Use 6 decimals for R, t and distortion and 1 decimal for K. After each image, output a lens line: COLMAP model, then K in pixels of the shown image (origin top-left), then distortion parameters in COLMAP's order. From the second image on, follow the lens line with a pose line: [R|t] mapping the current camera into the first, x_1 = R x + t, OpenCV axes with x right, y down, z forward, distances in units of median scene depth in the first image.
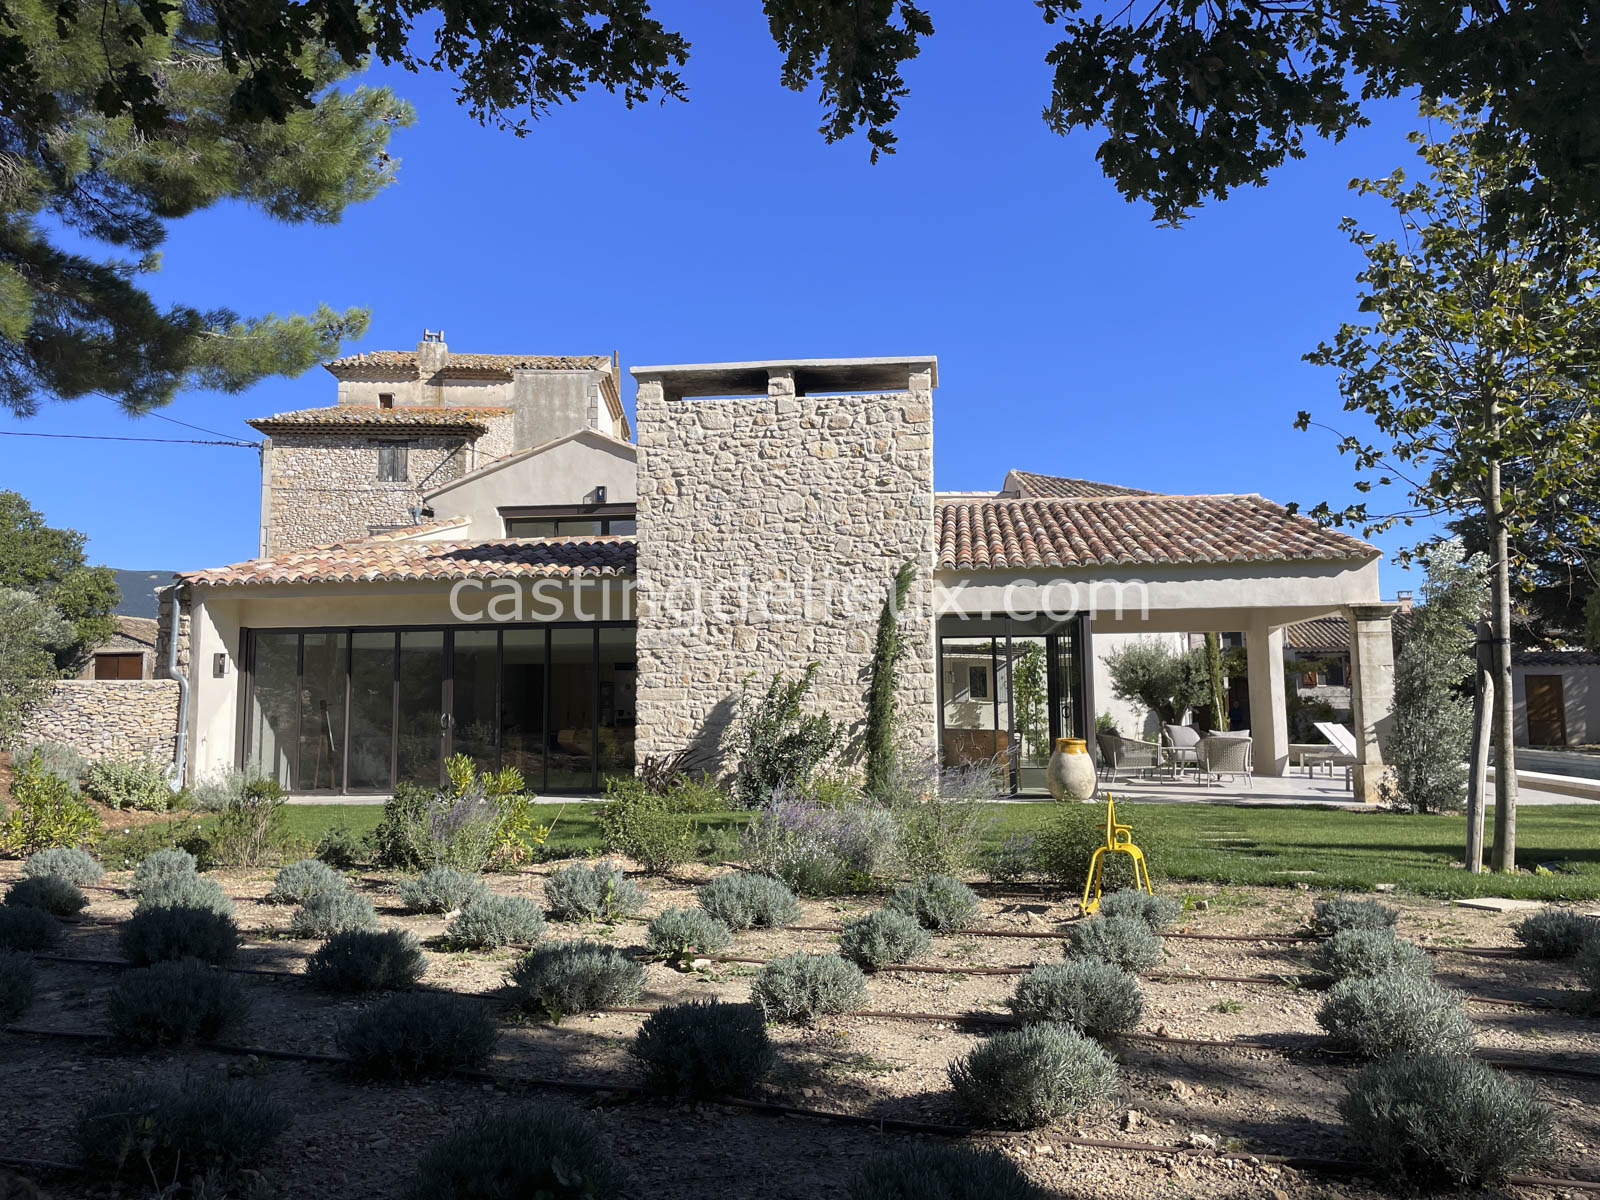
lens RADIAL K [[1213.0, 0, 810.5], [0, 1213.0, 583.0], [0, 0, 1]] dist [0.085692, -0.108288]
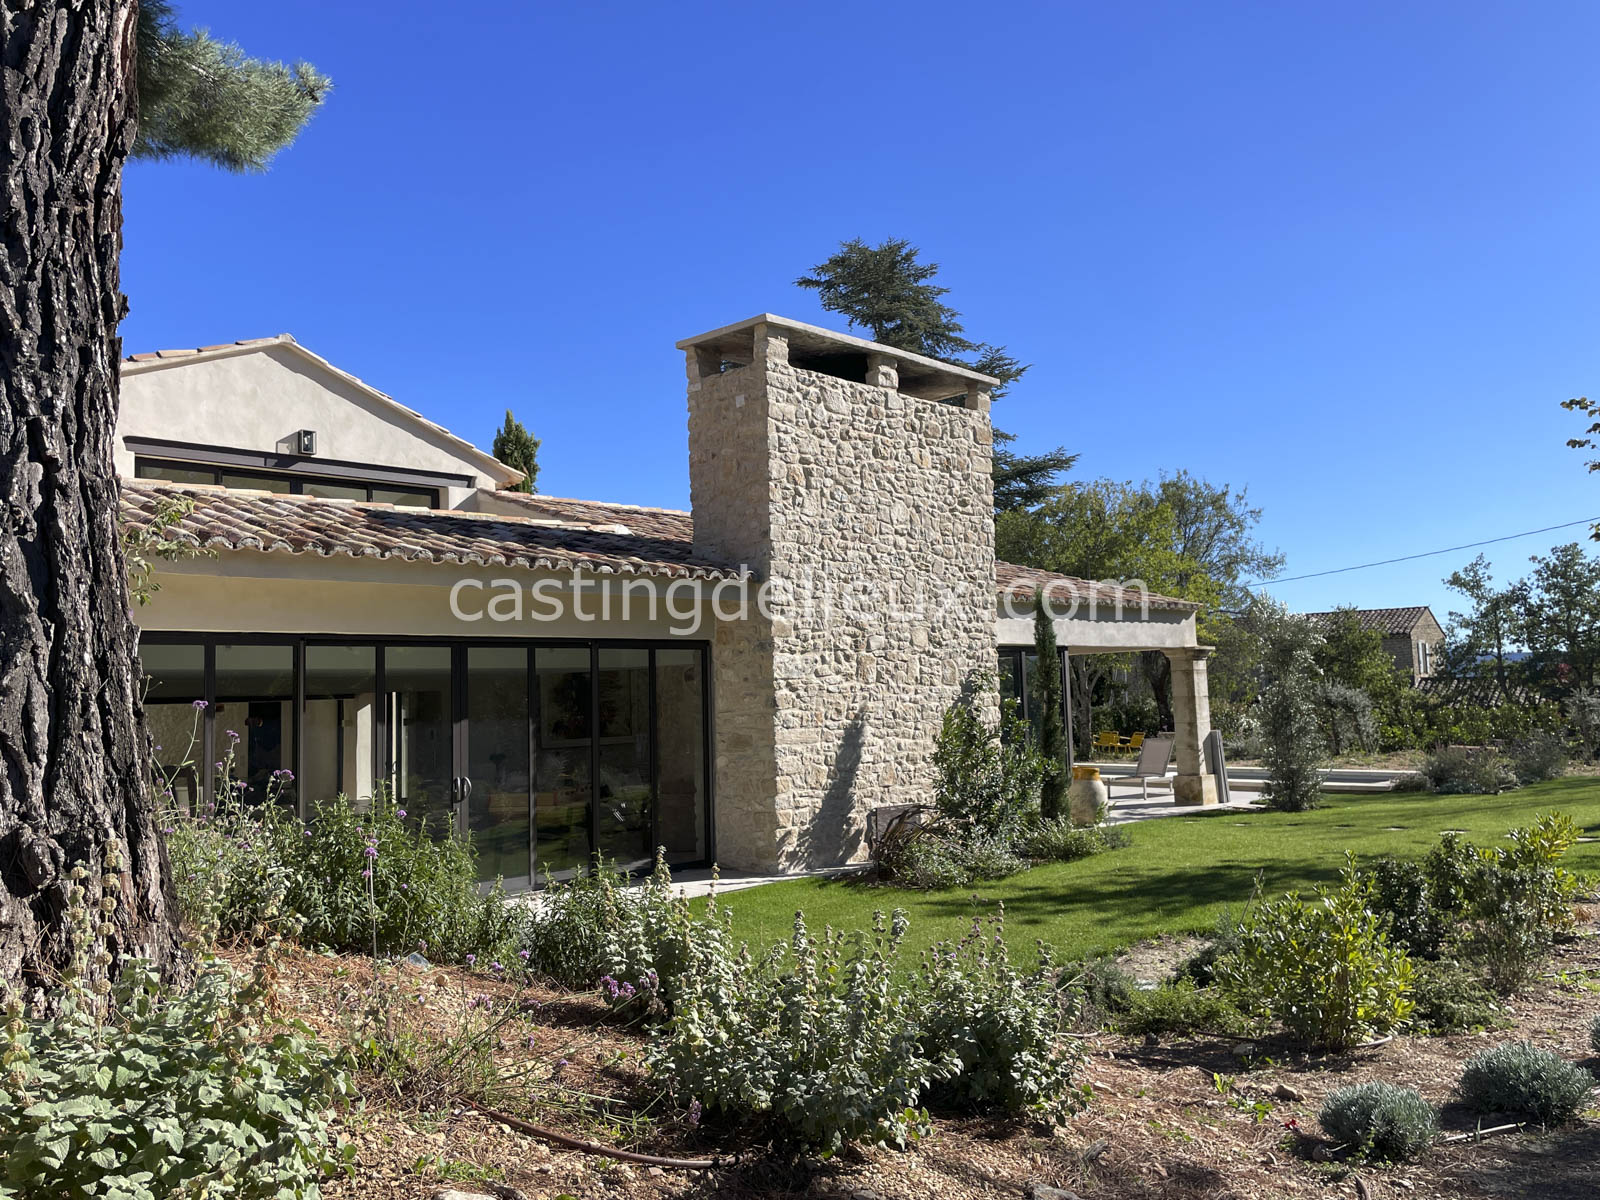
lens RADIAL K [[1213.0, 0, 797.2], [0, 1213.0, 599.2], [0, 0, 1]] dist [0.085692, -0.108288]
pose [[0.627472, 0.057669, 0.776500, -0.737374], [-0.056403, 0.998000, -0.028541, 0.025084], [-0.776593, -0.025888, 0.629470, 0.503043]]
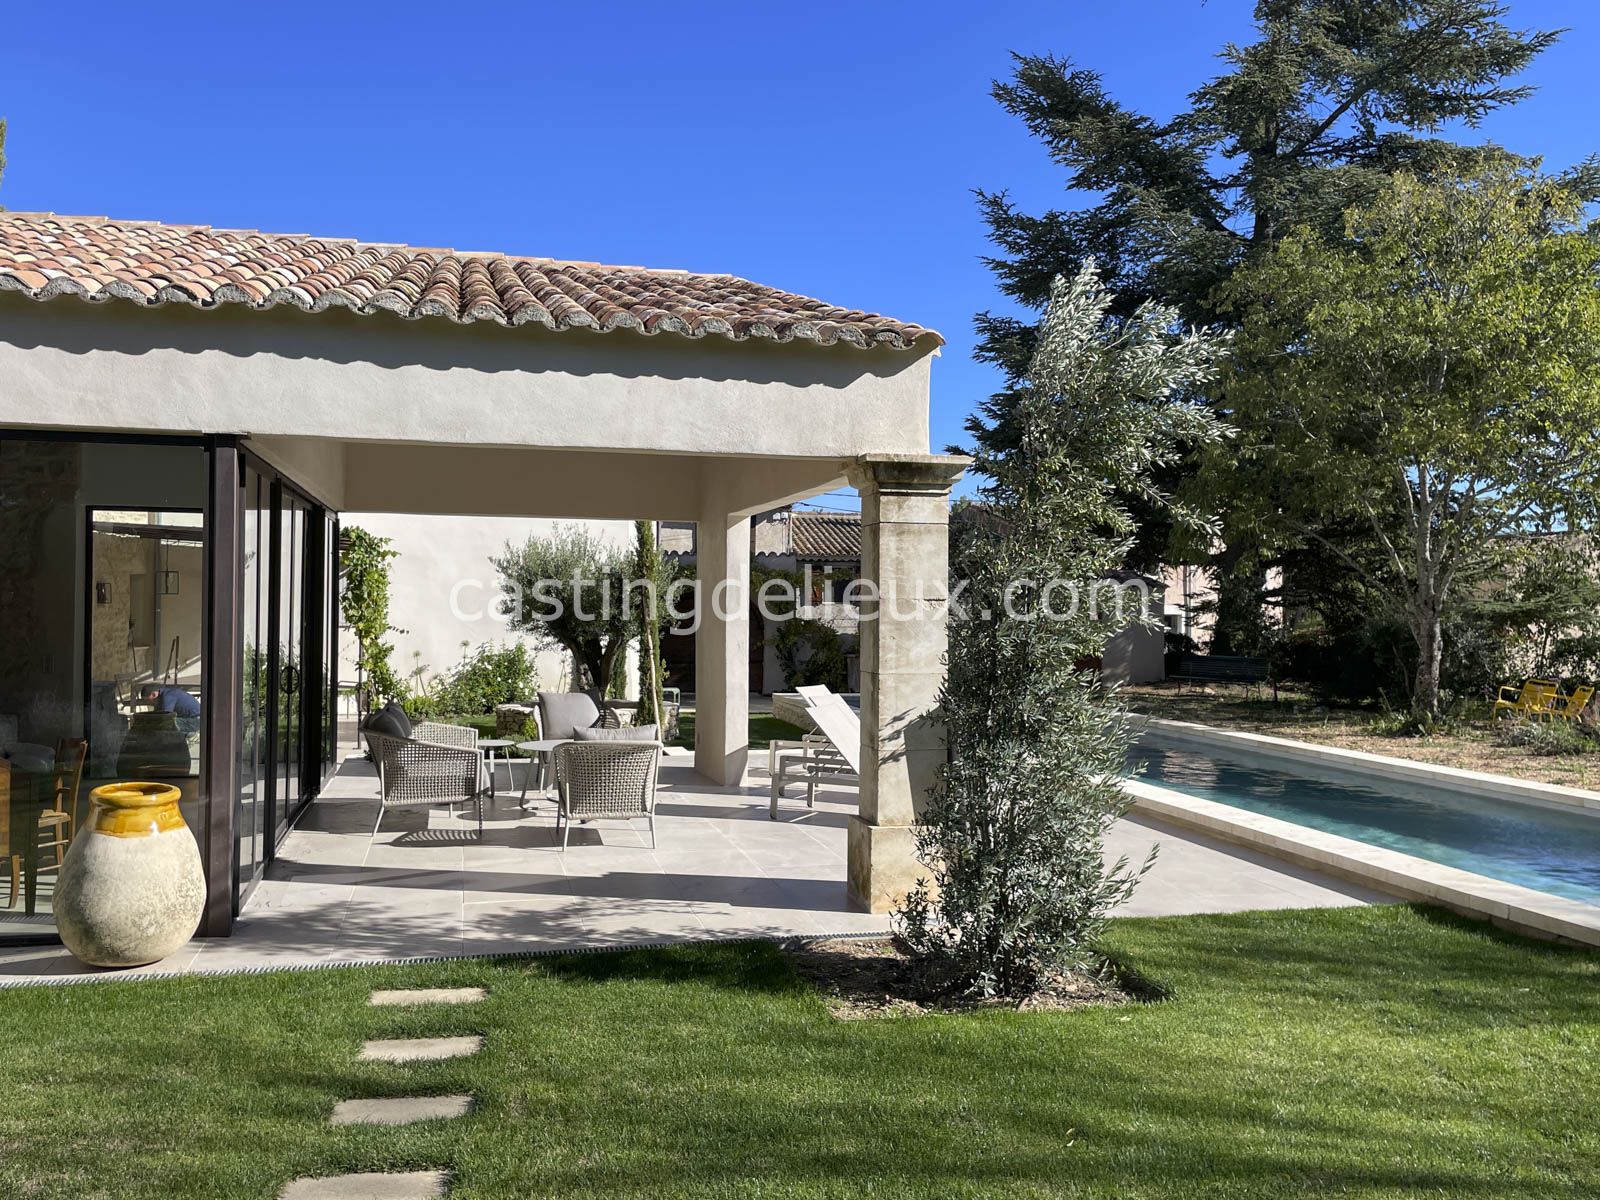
lens RADIAL K [[1357.6, 0, 820.6], [0, 1357.6, 603.2], [0, 0, 1]] dist [0.078437, -0.107742]
pose [[0.927221, 0.020940, 0.373930, 0.235101], [-0.056447, 0.994844, 0.084259, 0.027830], [-0.370238, -0.099233, 0.923622, 0.534327]]
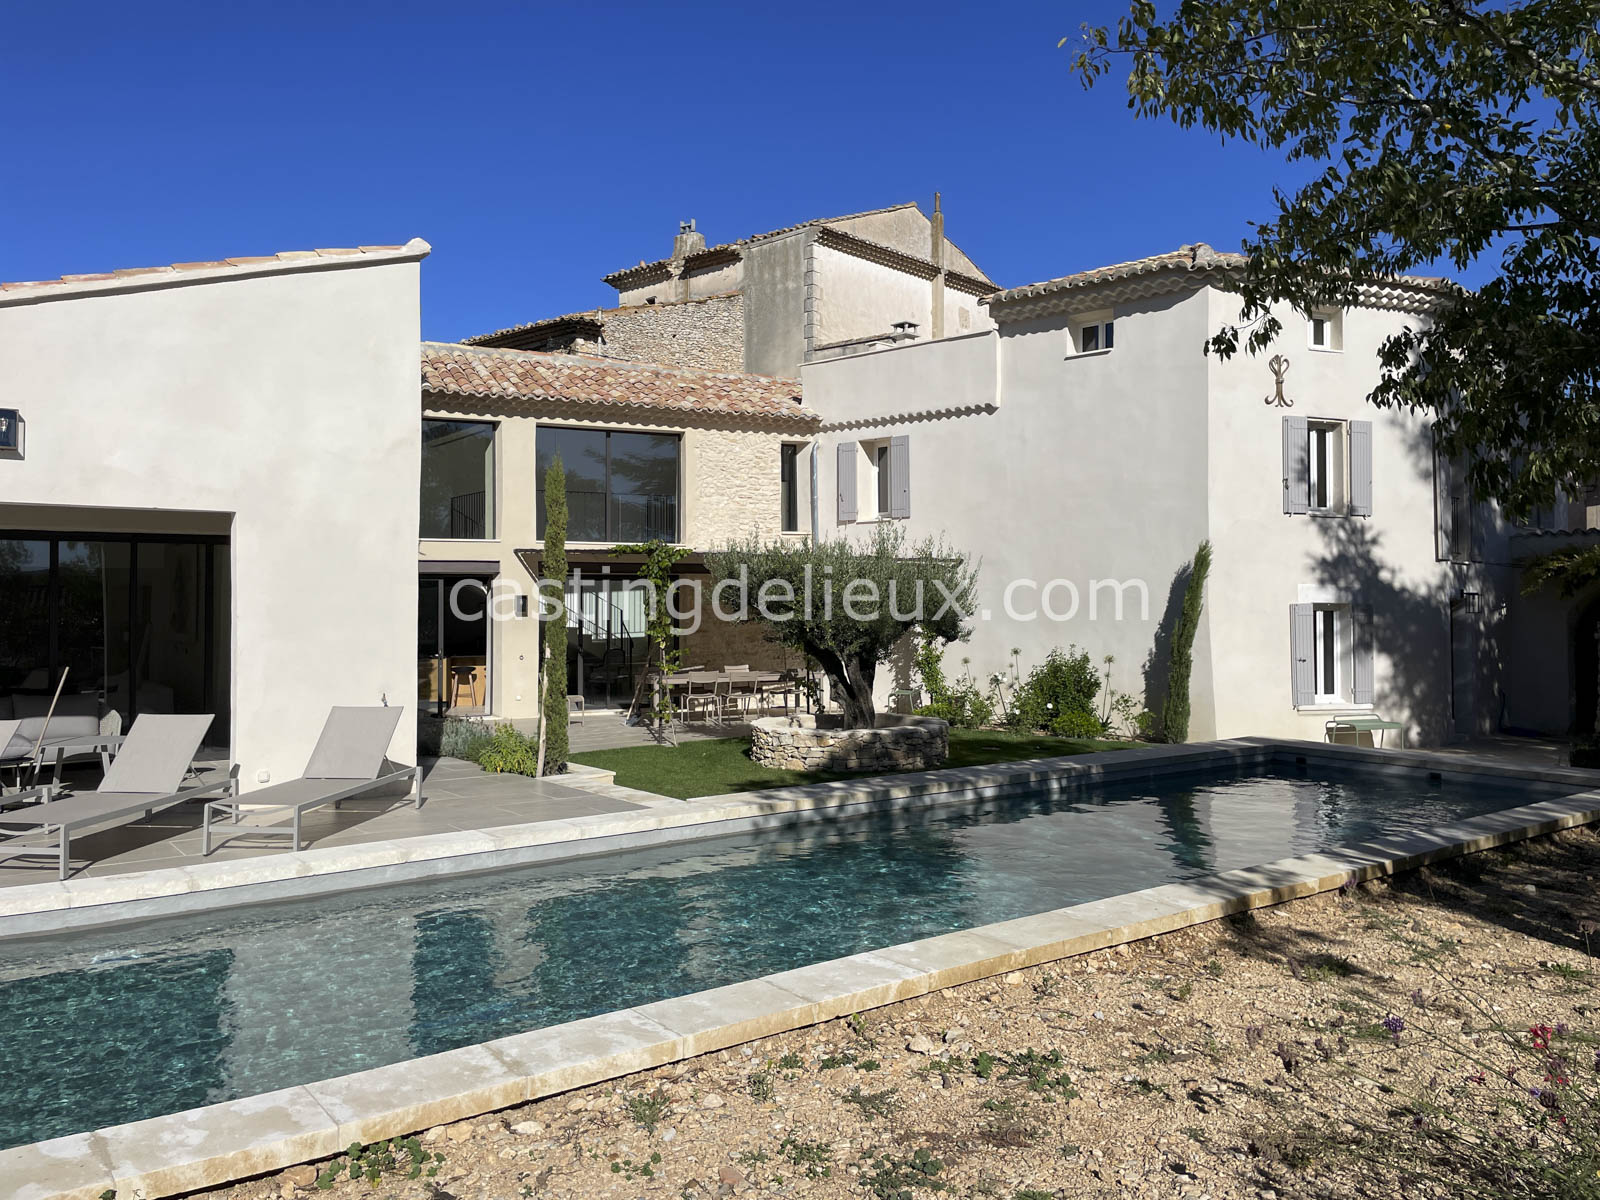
lens RADIAL K [[1213.0, 0, 814.0], [0, 1213.0, 591.8], [0, 0, 1]] dist [0.085692, -0.108288]
pose [[0.697266, -0.000074, -0.716812, 1.121543], [0.064468, 0.995954, 0.062608, 0.064968], [0.713907, -0.089866, 0.694450, 1.013819]]
